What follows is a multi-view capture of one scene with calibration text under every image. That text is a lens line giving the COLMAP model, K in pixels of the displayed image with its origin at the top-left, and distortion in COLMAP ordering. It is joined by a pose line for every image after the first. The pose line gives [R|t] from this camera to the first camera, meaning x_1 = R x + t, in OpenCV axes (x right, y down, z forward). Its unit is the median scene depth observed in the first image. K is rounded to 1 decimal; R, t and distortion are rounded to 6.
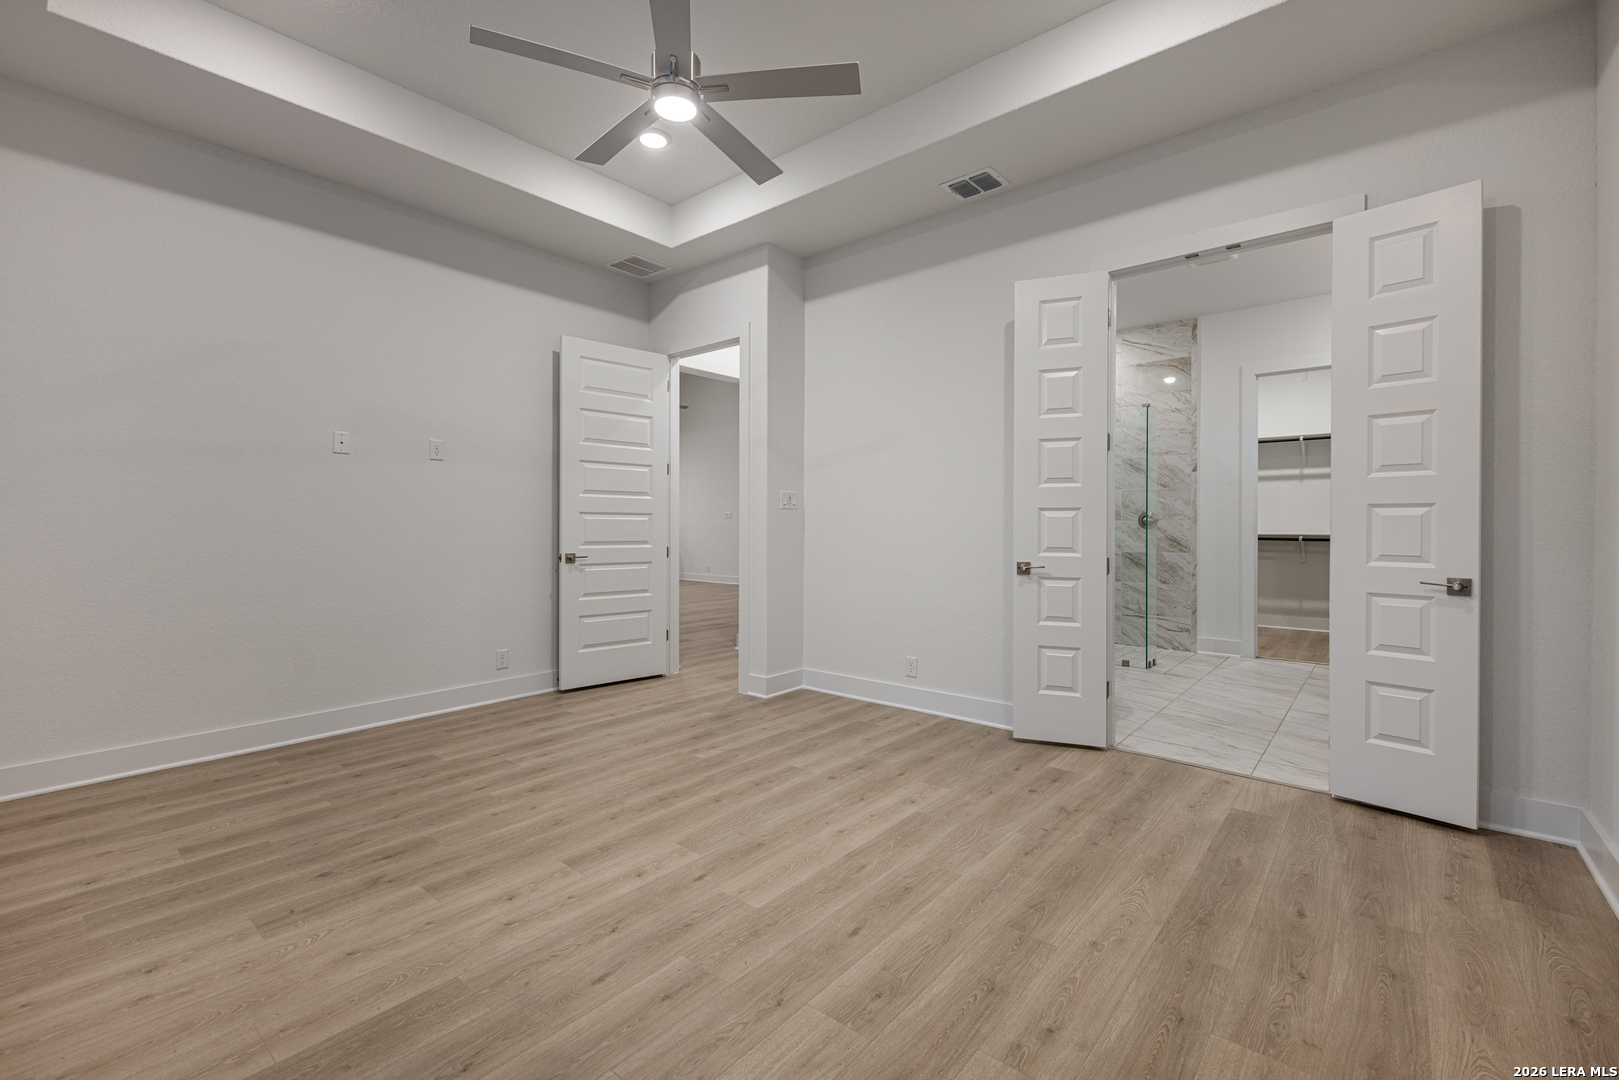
lens RADIAL K [[693.8, 0, 814.2], [0, 693.8, 530.9], [0, 0, 1]] dist [0.012548, -0.003349]
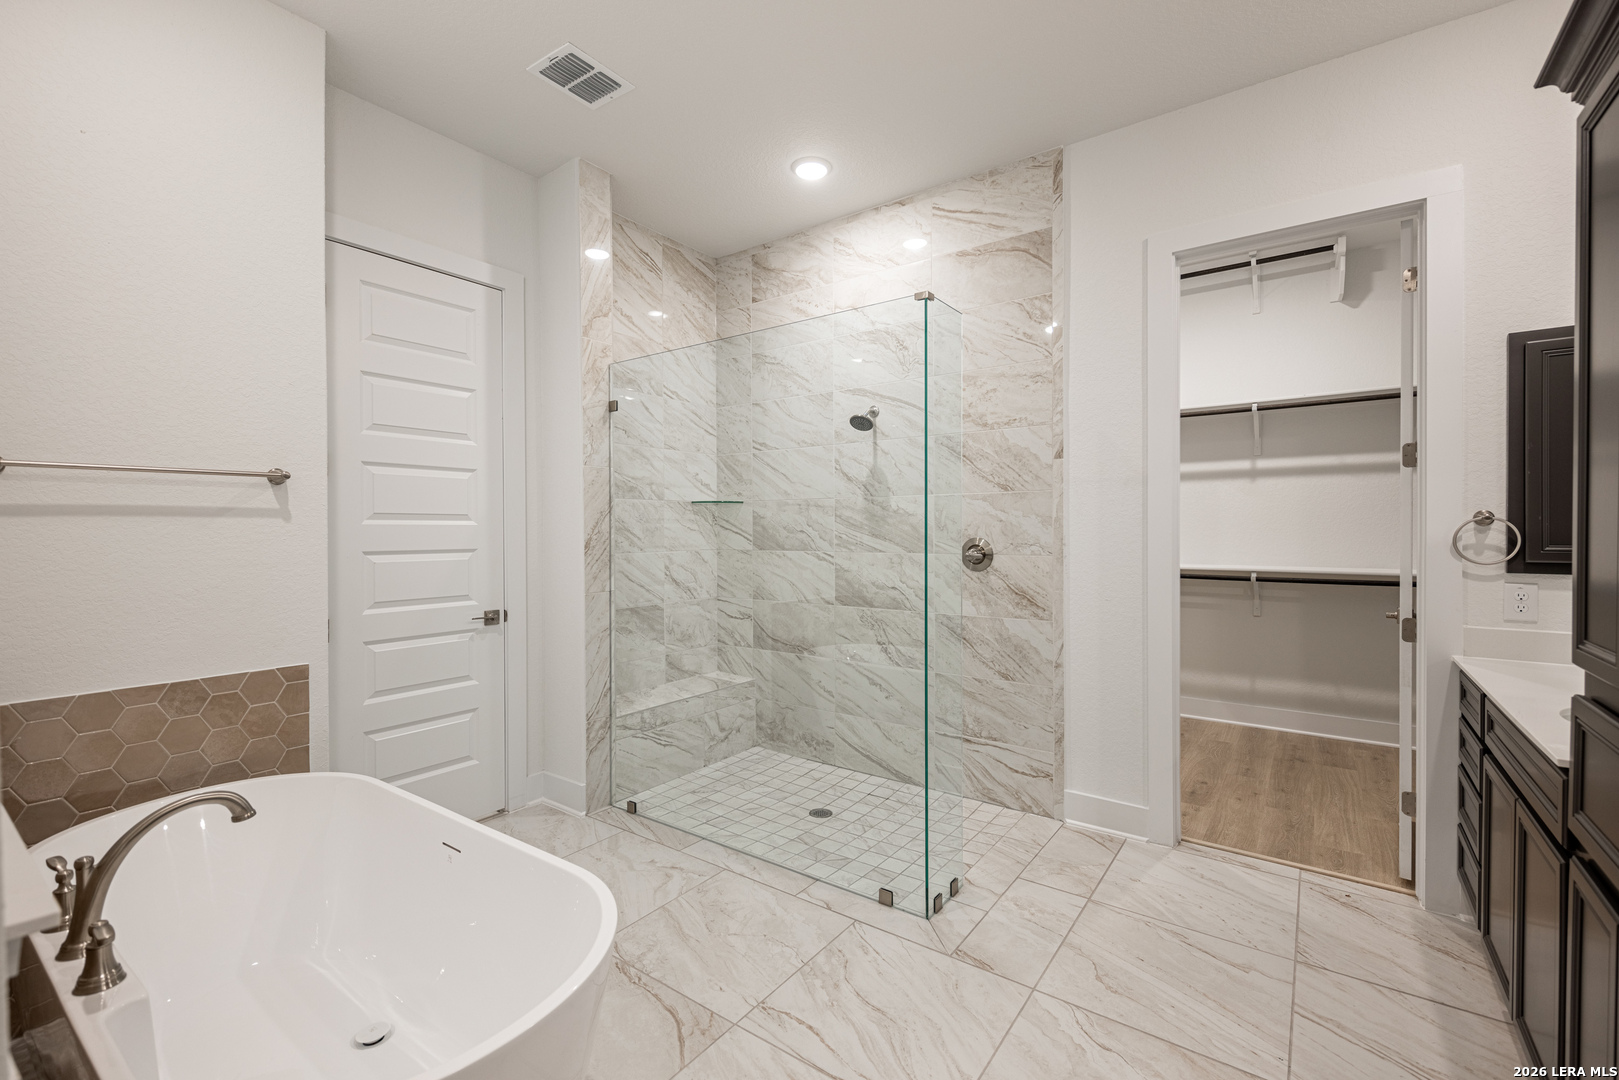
lens RADIAL K [[693.8, 0, 819.2], [0, 693.8, 534.8], [0, 0, 1]] dist [0.012548, -0.003349]
pose [[0.997298, -0.003684, 0.073370, 0.334141], [0.003576, 0.999992, 0.001609, -0.031652], [-0.073375, -0.001342, 0.997303, 0.509416]]
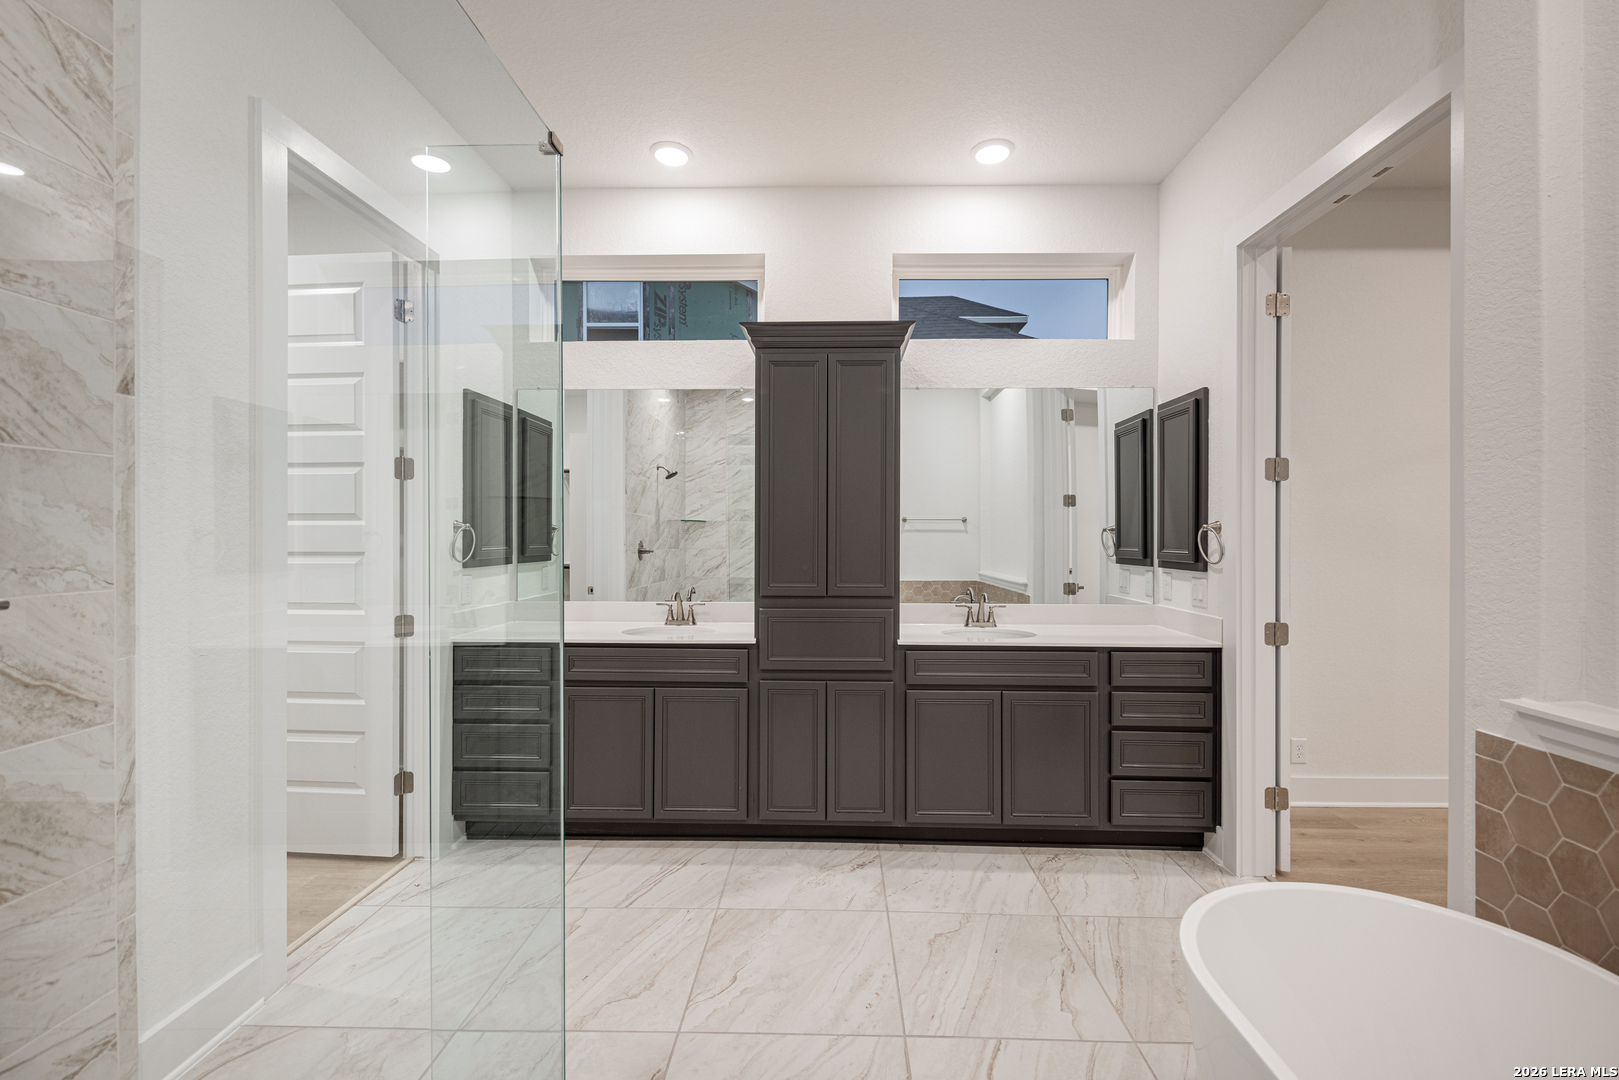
lens RADIAL K [[693.8, 0, 816.3], [0, 693.8, 539.5], [0, 0, 1]] dist [0.012548, -0.003349]
pose [[-0.625360, -0.001763, 0.780334, 0.190747], [0.007824, 0.999933, 0.008529, -0.032665], [-0.780297, 0.011439, -0.625305, 0.952000]]
